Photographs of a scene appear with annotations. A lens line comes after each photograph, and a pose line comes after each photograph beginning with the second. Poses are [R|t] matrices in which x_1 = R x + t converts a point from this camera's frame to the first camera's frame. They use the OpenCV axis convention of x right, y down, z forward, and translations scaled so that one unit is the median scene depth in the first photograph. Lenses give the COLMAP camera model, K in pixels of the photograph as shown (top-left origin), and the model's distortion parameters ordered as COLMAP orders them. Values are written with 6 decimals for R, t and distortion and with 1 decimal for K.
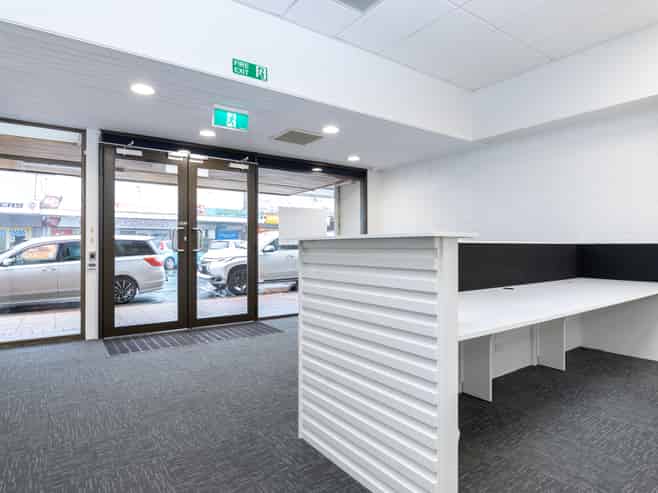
lens RADIAL K [[432.2, 0, 332.9], [0, 432.2, 252.4], [0, 0, 1]] dist [0.012123, 0.001771]
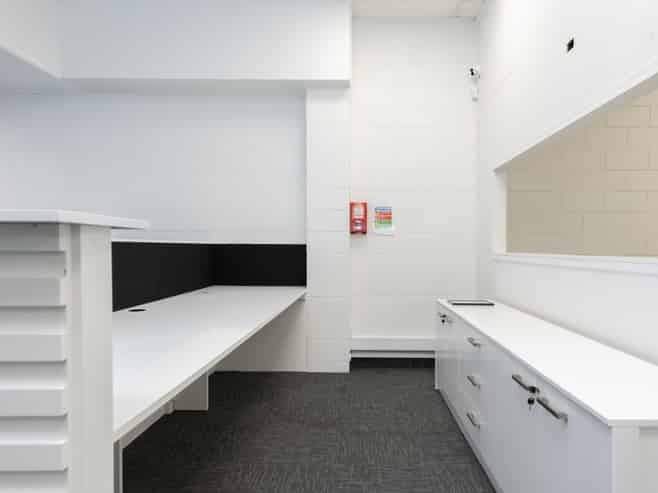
lens RADIAL K [[442.4, 0, 330.5], [0, 442.4, 250.8], [0, 0, 1]] dist [0.044145, 0.002055]
pose [[0.592874, -0.001907, 0.805293, 0.036396], [0.004343, 0.999990, -0.000829, -0.007727], [-0.805284, 0.003989, 0.592876, 0.433360]]
